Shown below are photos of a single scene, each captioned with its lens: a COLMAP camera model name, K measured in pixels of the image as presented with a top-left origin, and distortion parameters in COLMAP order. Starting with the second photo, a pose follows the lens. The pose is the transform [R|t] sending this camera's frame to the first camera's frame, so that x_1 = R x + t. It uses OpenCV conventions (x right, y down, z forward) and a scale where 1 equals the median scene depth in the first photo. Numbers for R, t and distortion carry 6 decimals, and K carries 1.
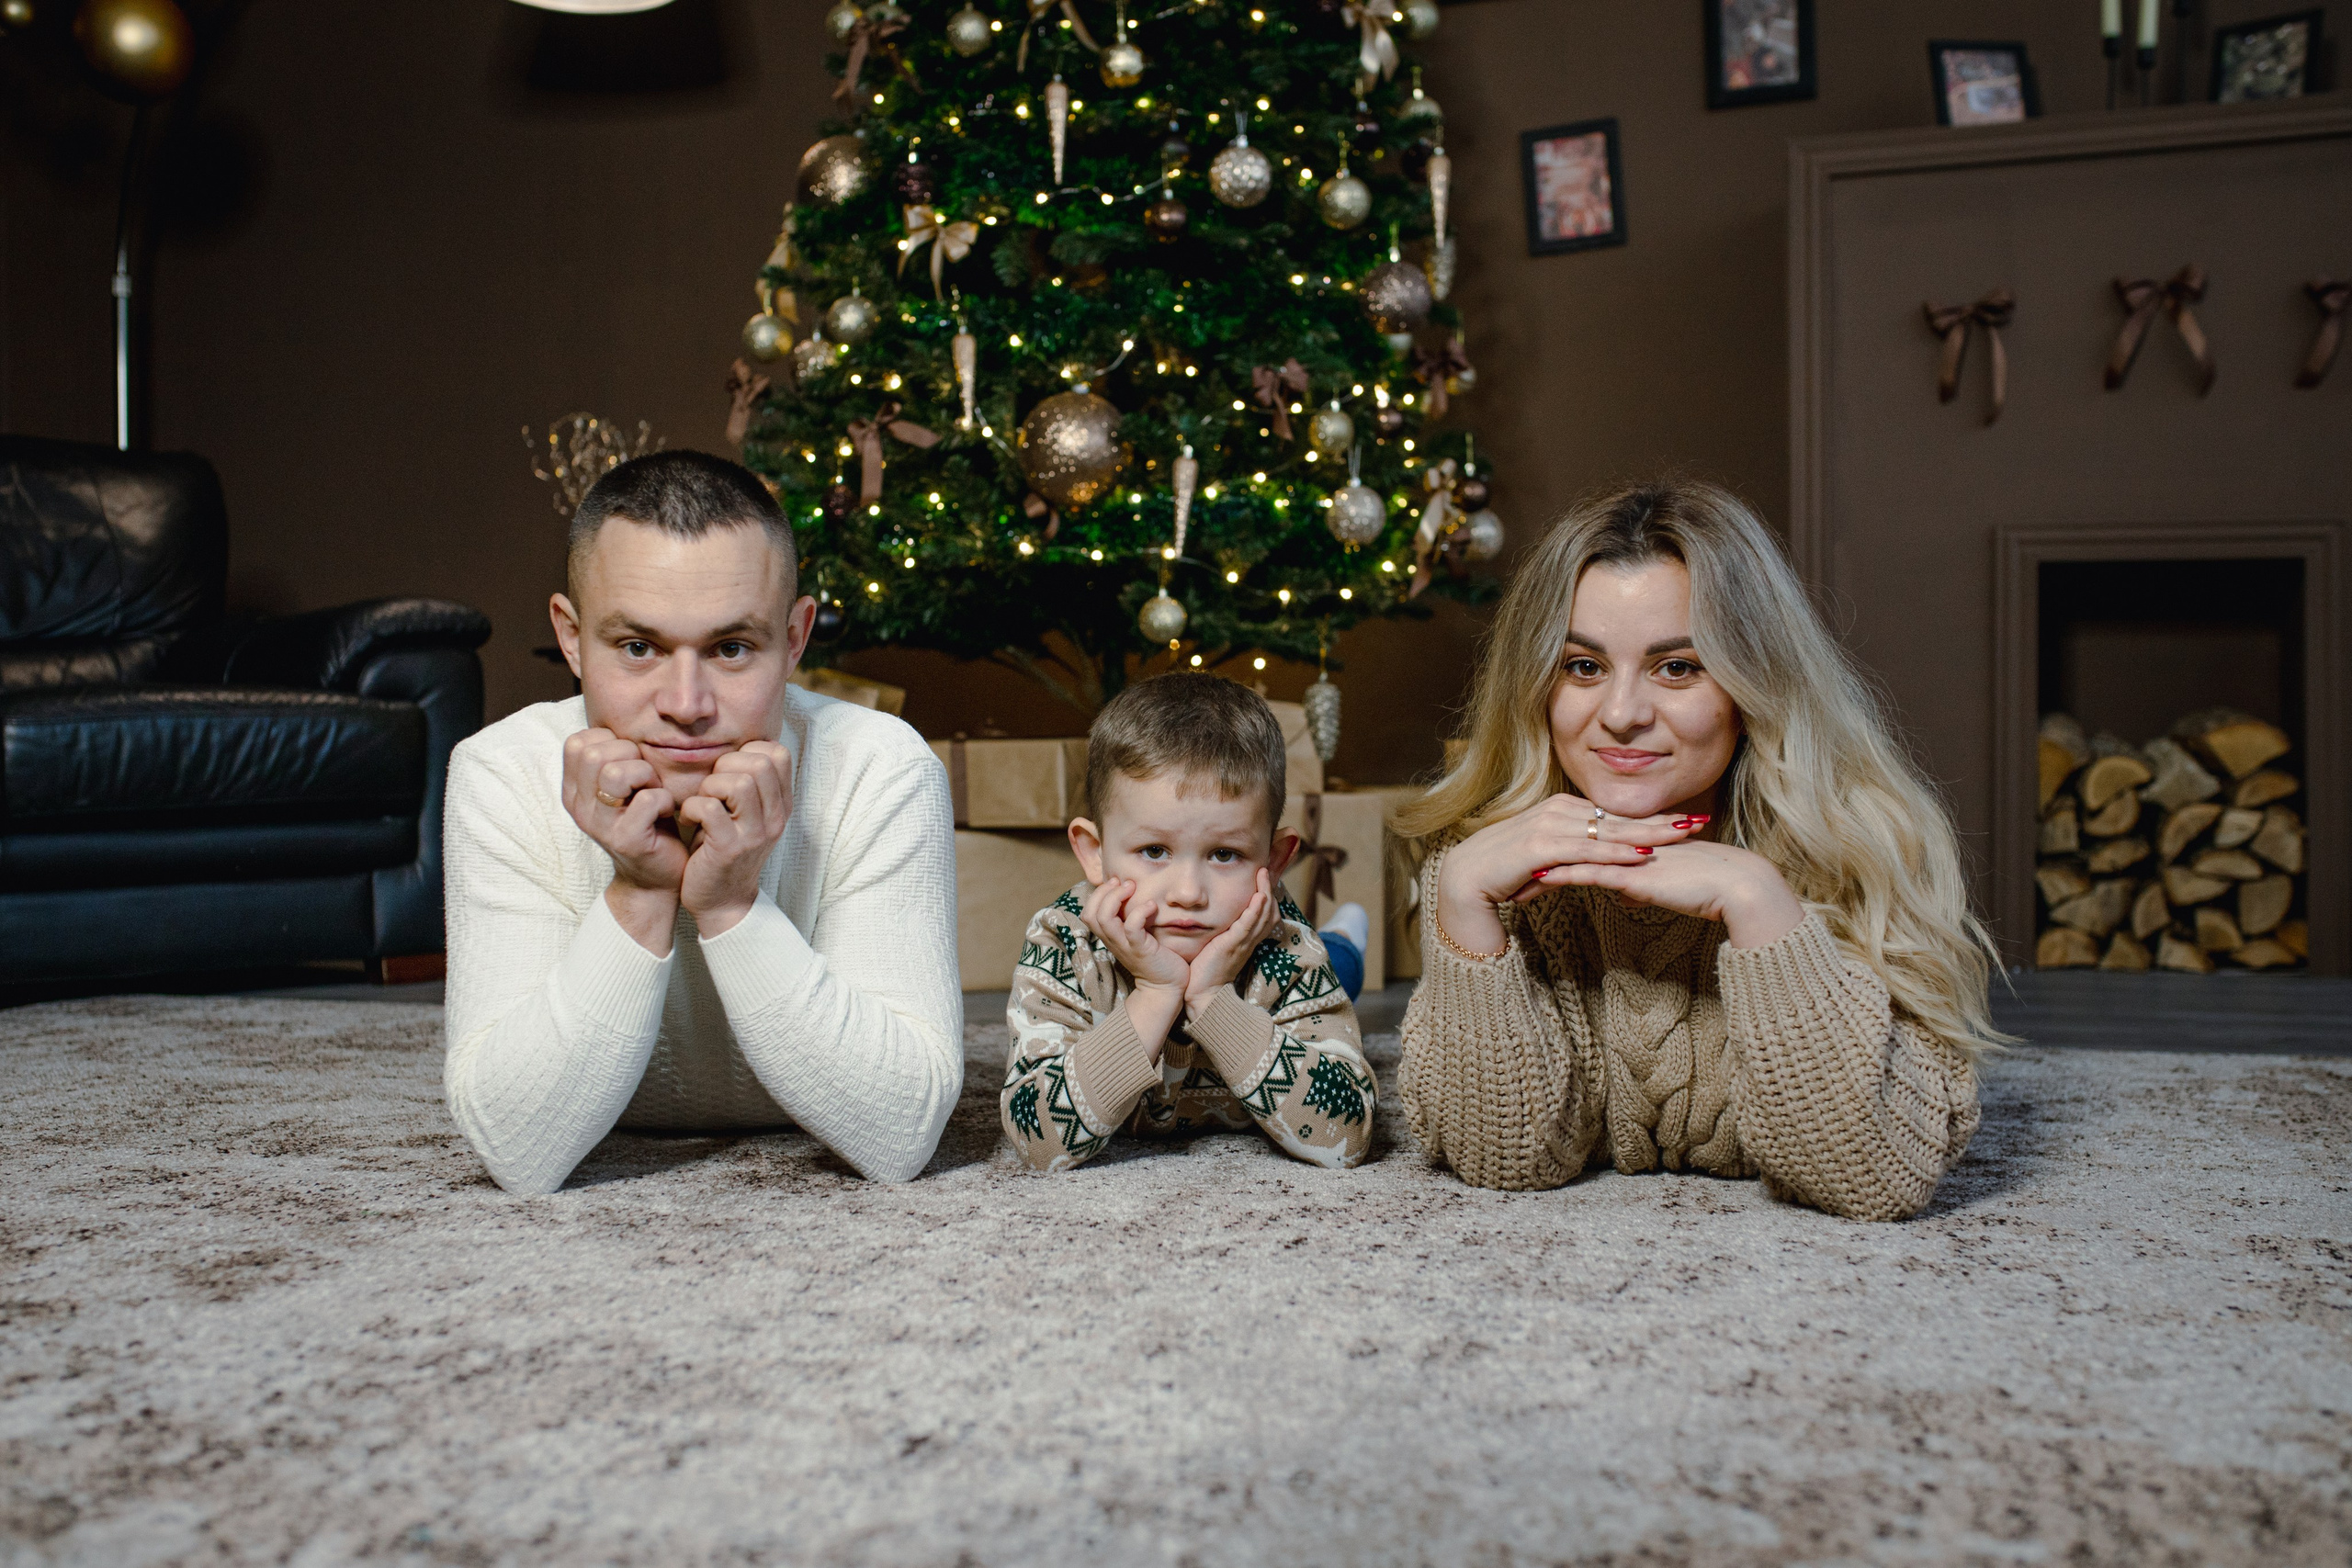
lens RADIAL K [[2457.0, 0, 1118.4], [0, 2457.0, 827.1], [0, 0, 1]] dist [-0.032105, 0.000000]
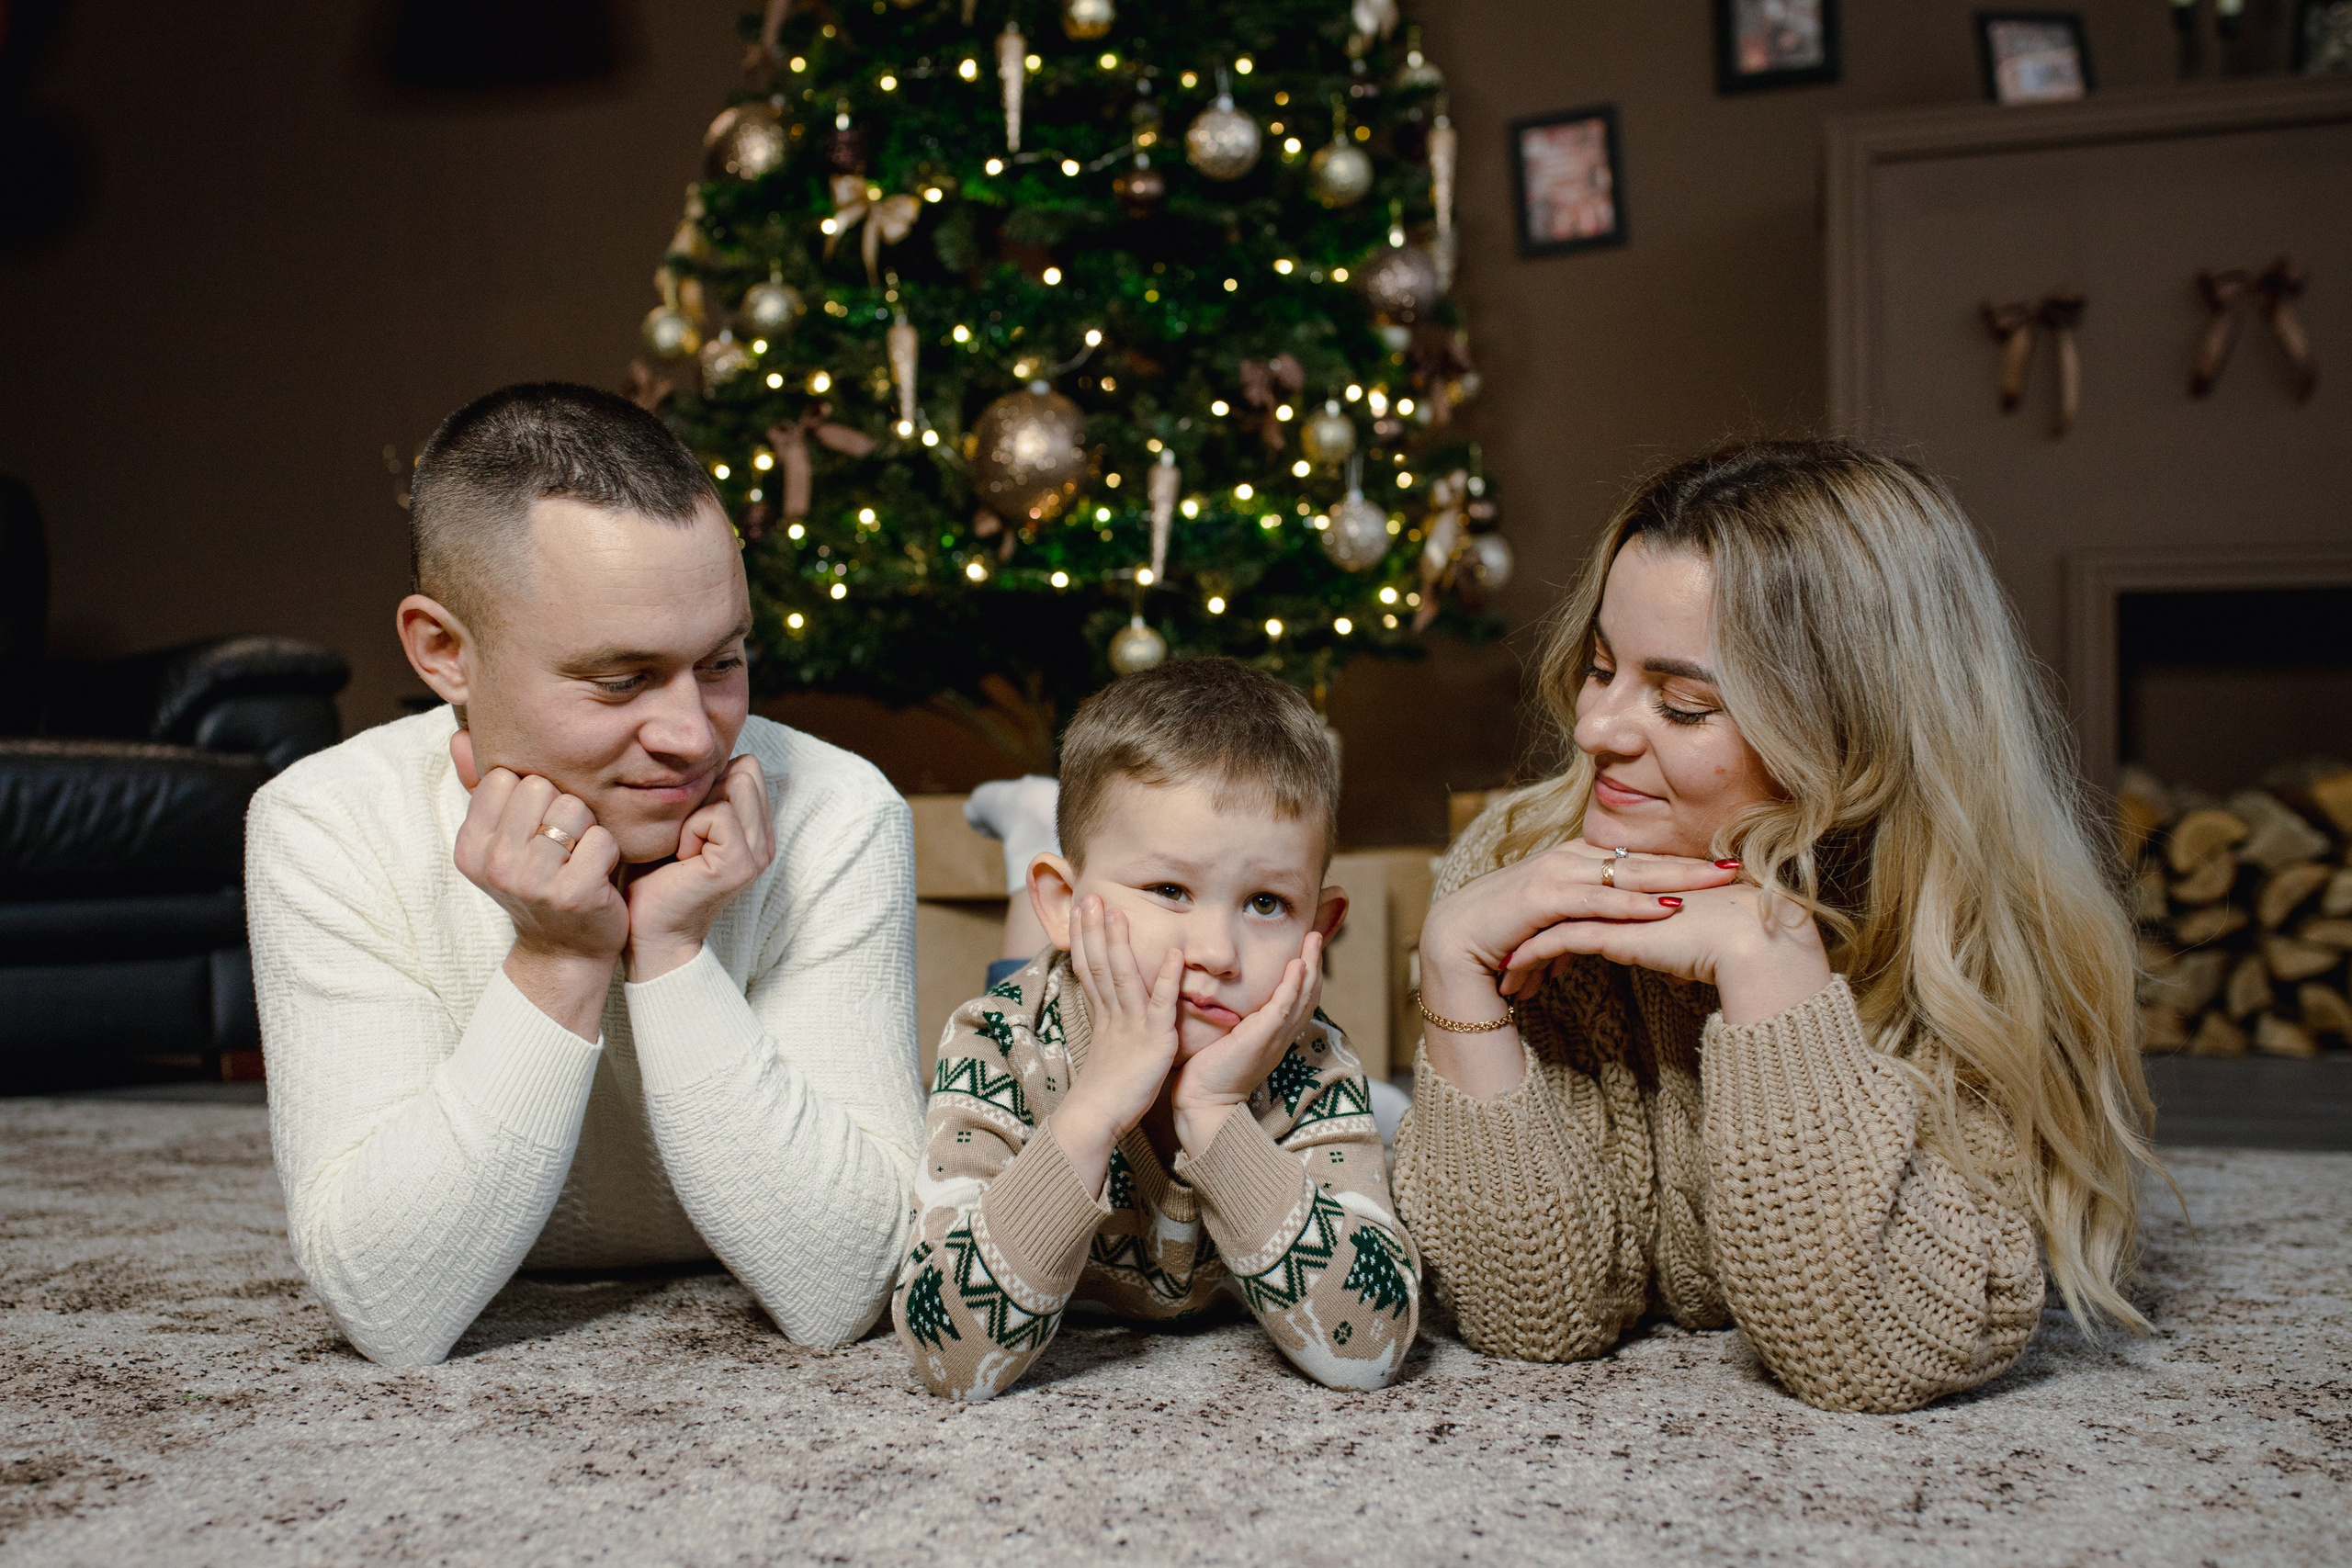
lens RADIAL K [[2457.0, 0, 1040.3], [0, 2457.0, 872.7], [0, 0, 1]] dist [-0.032105, 0.000000]
pose [[0.999676, -0.004160, 0.025129, -0.036952], [0.004566, 0.999860, -0.016128, 0.005577], [-0.025058, 0.016238, 0.999554, 0.139964]]
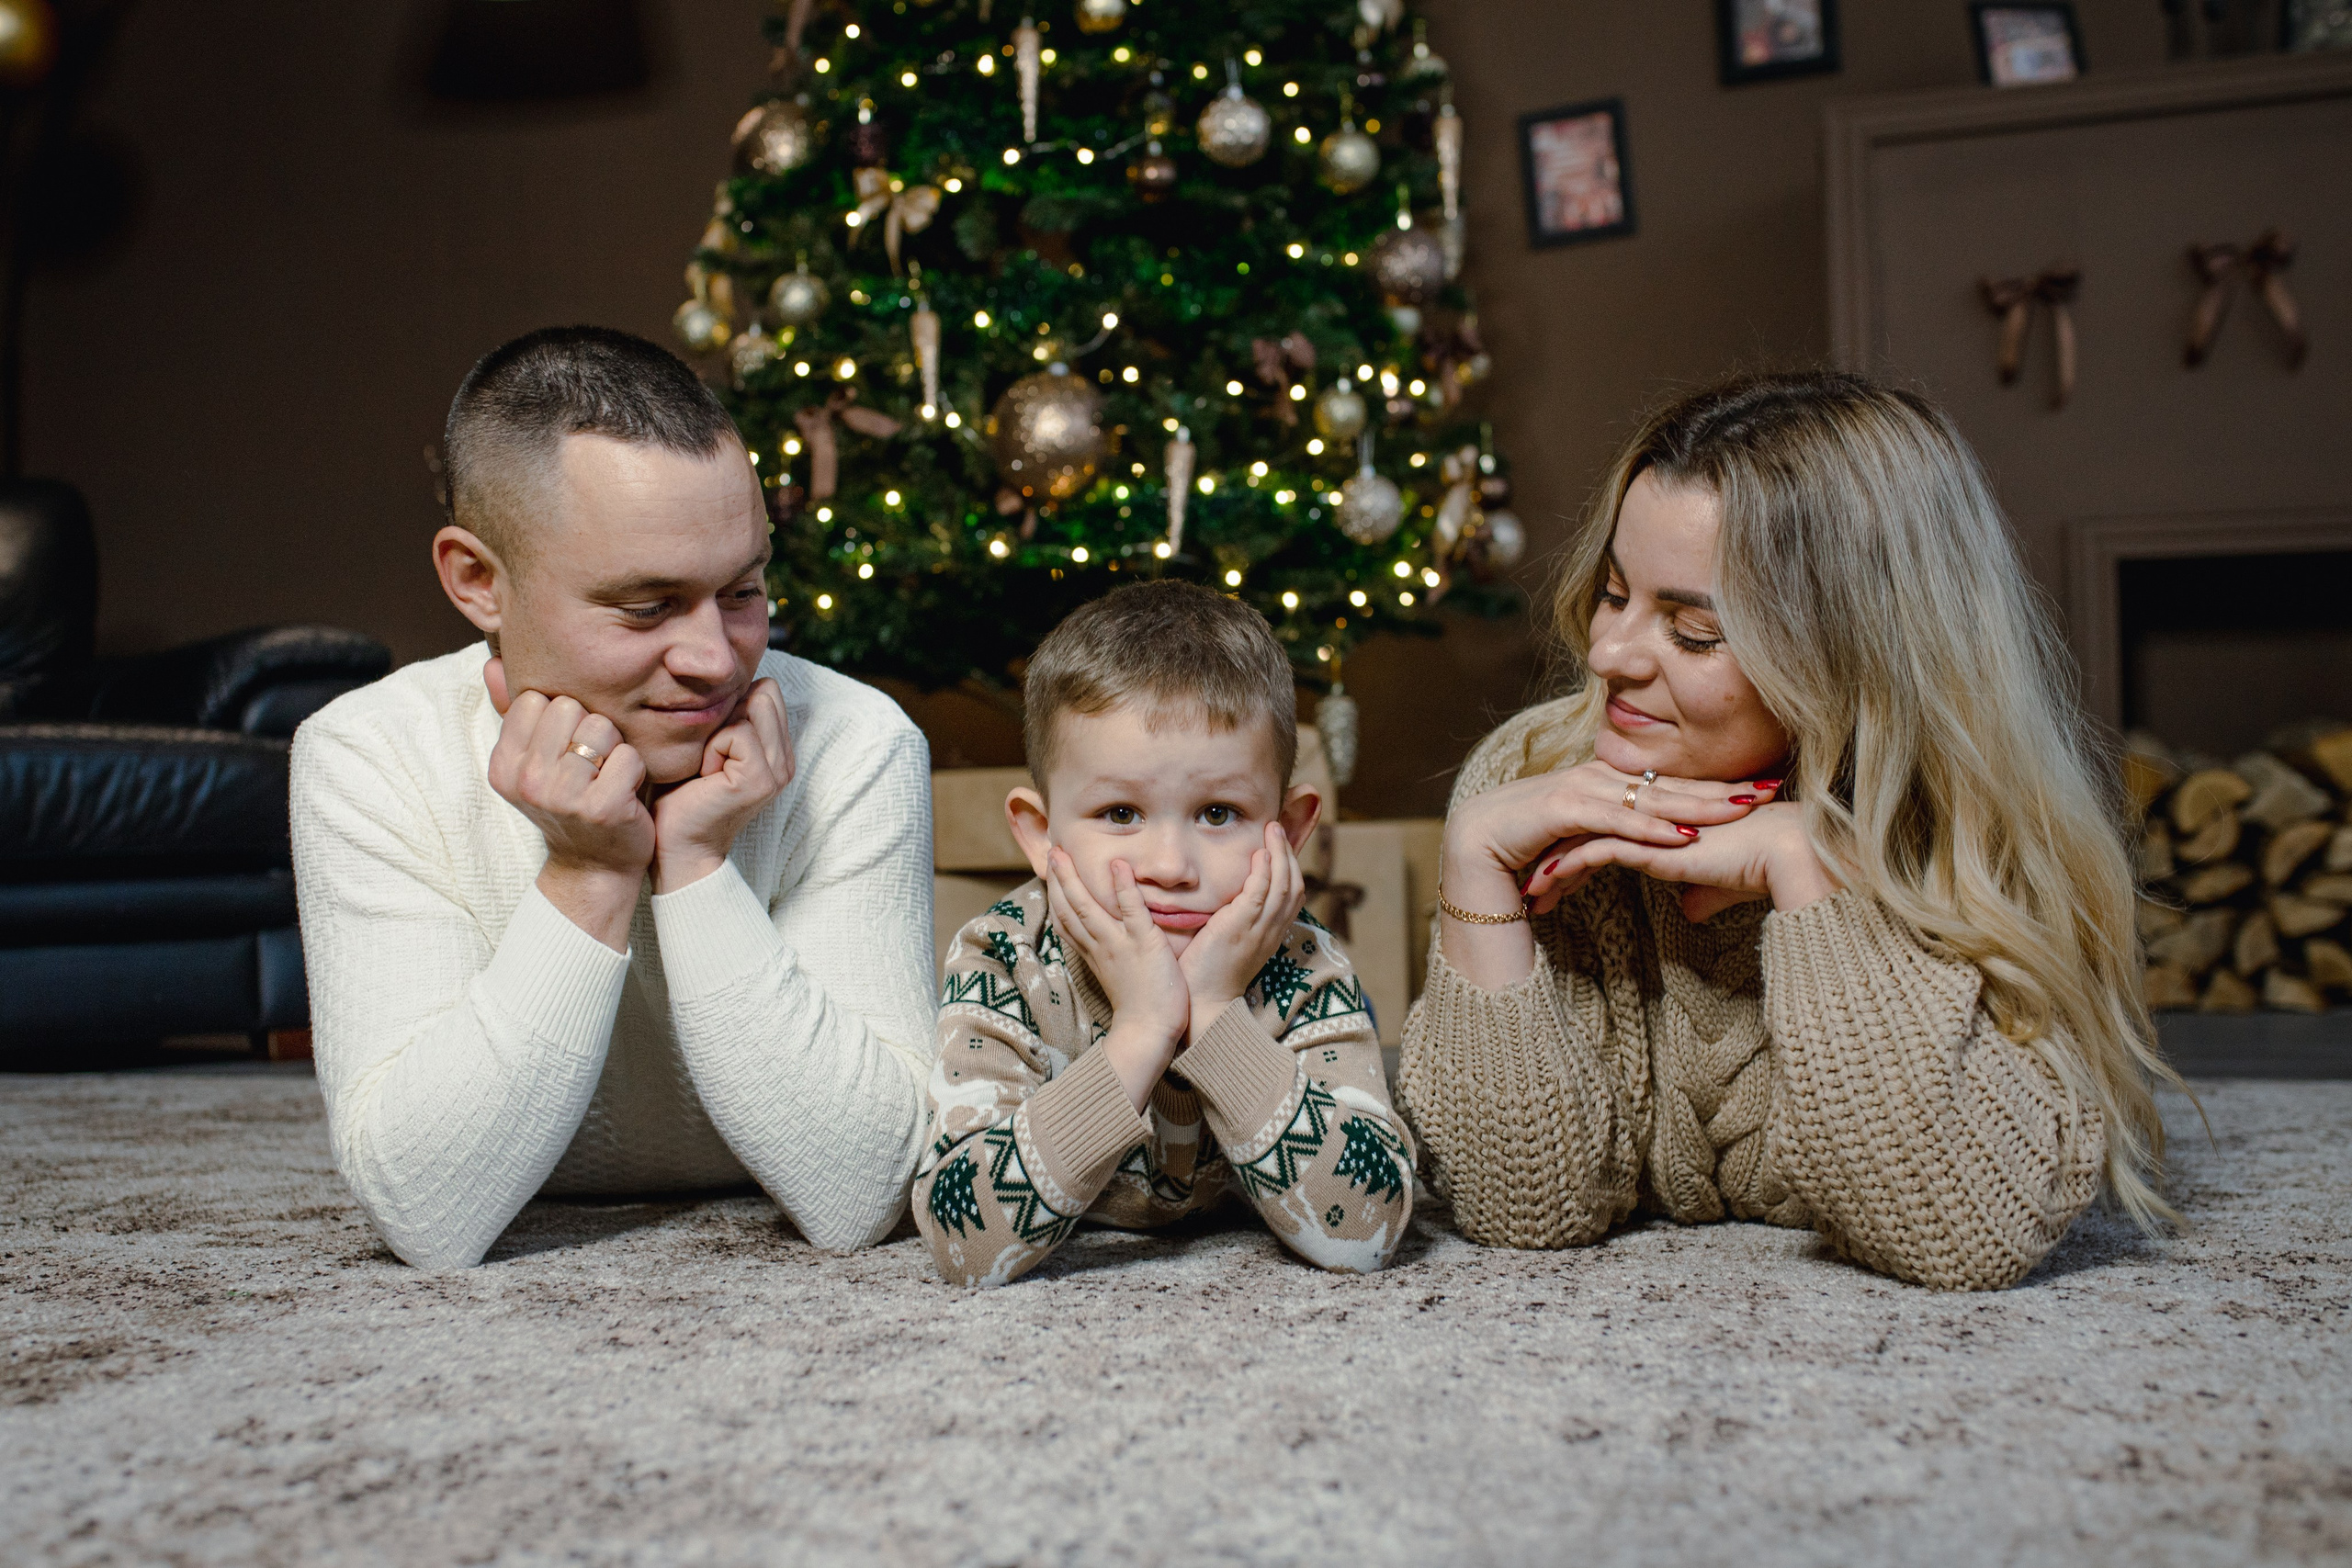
lens RADIAL K [[2457.0, 0, 1074.3], [0, 2457.0, 848.0], [0, 0, 1]] dist [-0.032105, 0.000000]
pose [[0.999676, -0.016319, 0.019545, -0.029363], [0.017100, 0.999034, -0.040472, 0.029856], [-0.018865, 0.040793, 0.998990, 0.119741]]
